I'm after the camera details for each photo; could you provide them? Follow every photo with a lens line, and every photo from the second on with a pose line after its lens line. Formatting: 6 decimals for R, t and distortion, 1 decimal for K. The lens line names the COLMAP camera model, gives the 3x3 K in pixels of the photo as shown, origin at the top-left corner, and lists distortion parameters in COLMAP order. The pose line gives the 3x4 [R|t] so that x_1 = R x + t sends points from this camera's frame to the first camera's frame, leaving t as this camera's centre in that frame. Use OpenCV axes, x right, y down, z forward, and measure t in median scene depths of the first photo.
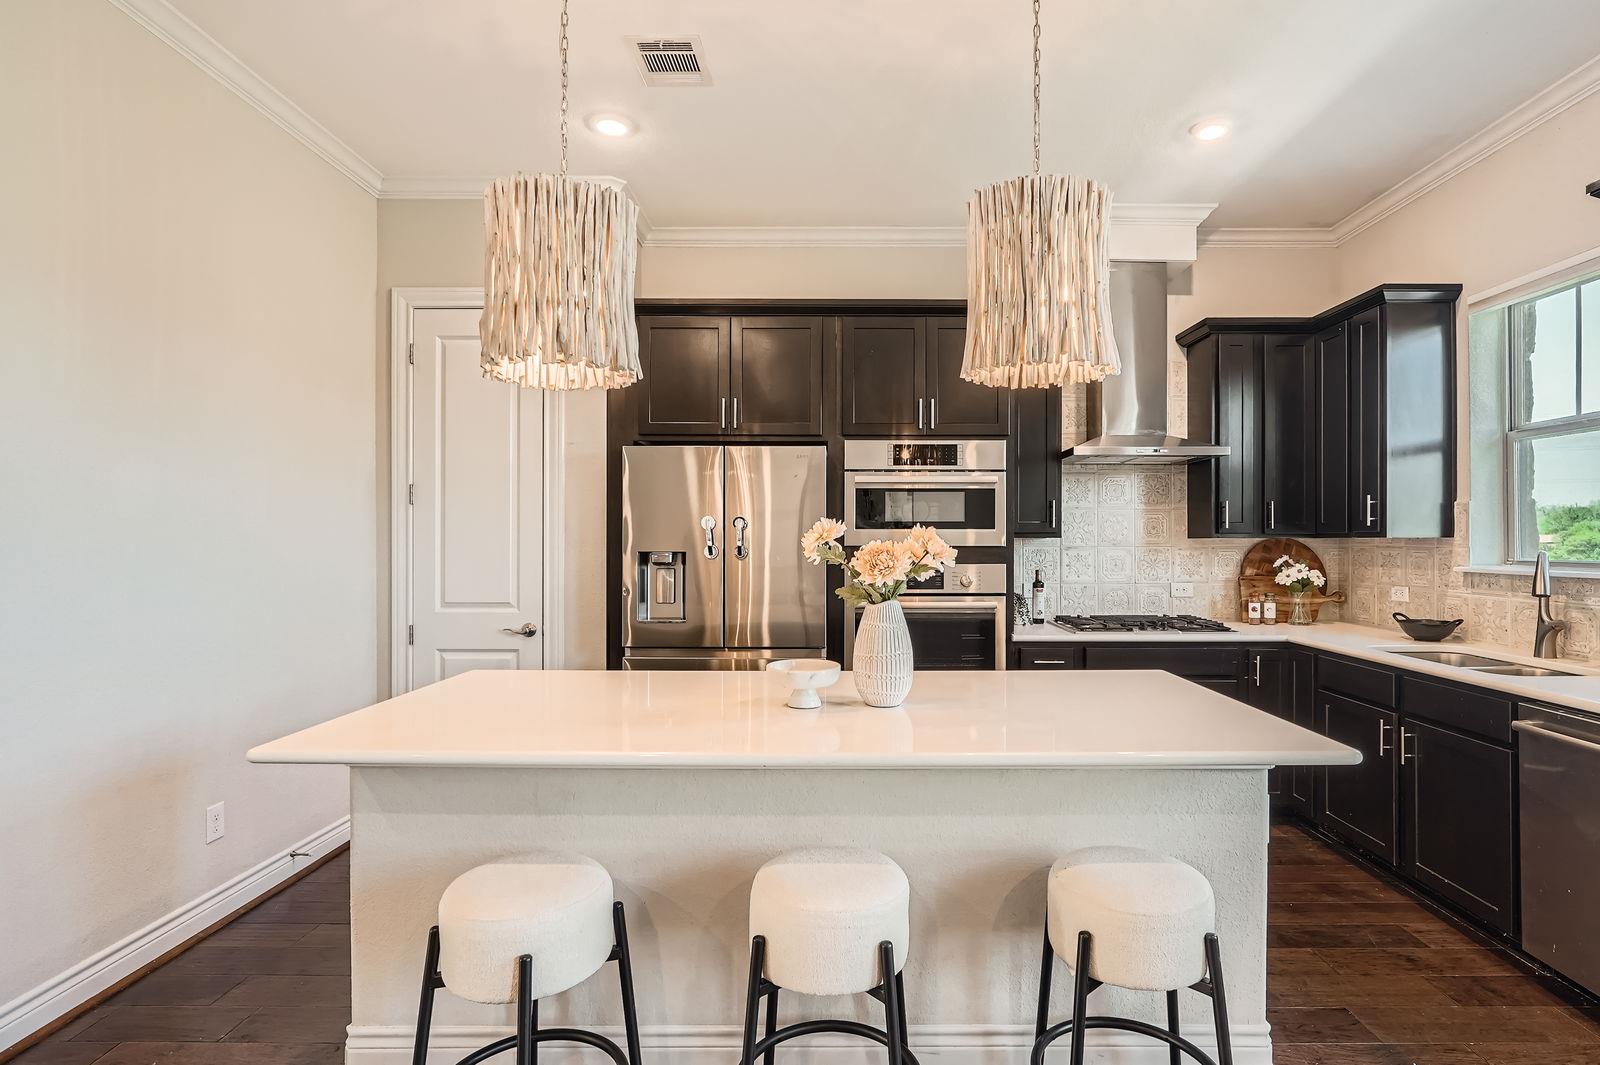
lens RADIAL K [[763.2, 0, 799.8], [0, 763.2, 537.9], [0, 0, 1]] dist [-0.005065, -0.000562]
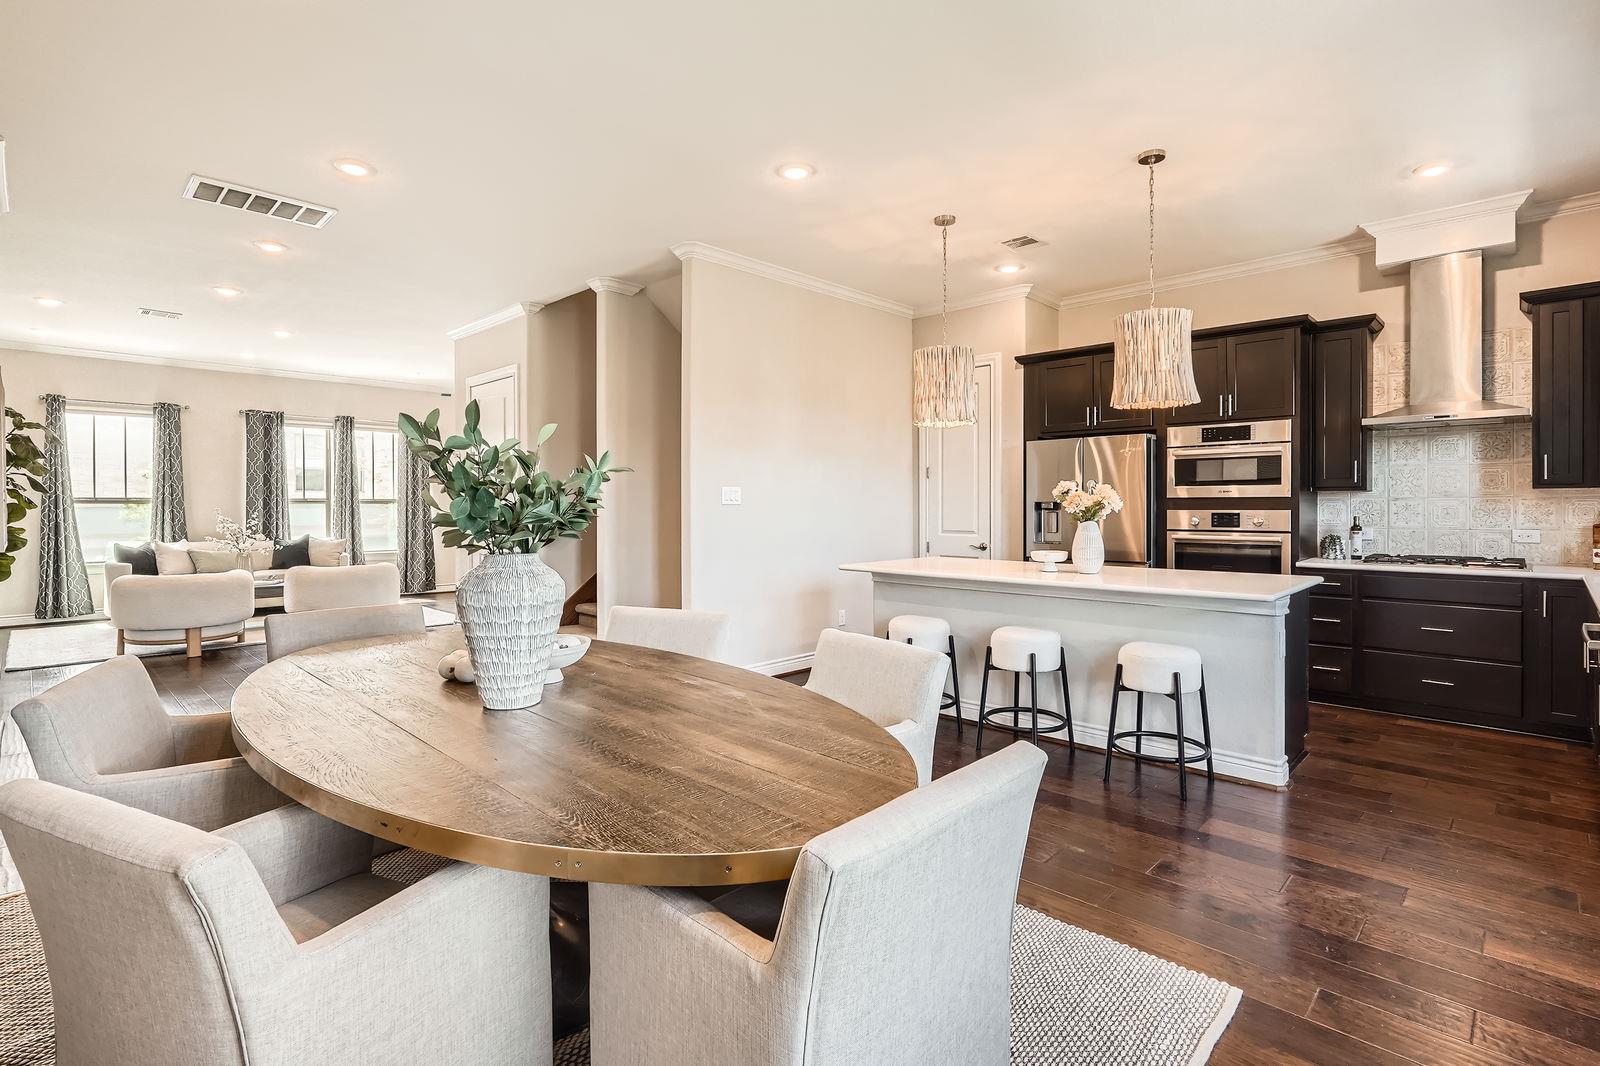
lens RADIAL K [[763.2, 0, 802.3], [0, 763.2, 518.5], [0, 0, 1]] dist [-0.005065, -0.000562]
pose [[0.717881, 0.008860, -0.696109, 0.590156], [0.003300, 0.999864, 0.016129, 0.024545], [0.696158, -0.013876, 0.717755, -0.584557]]
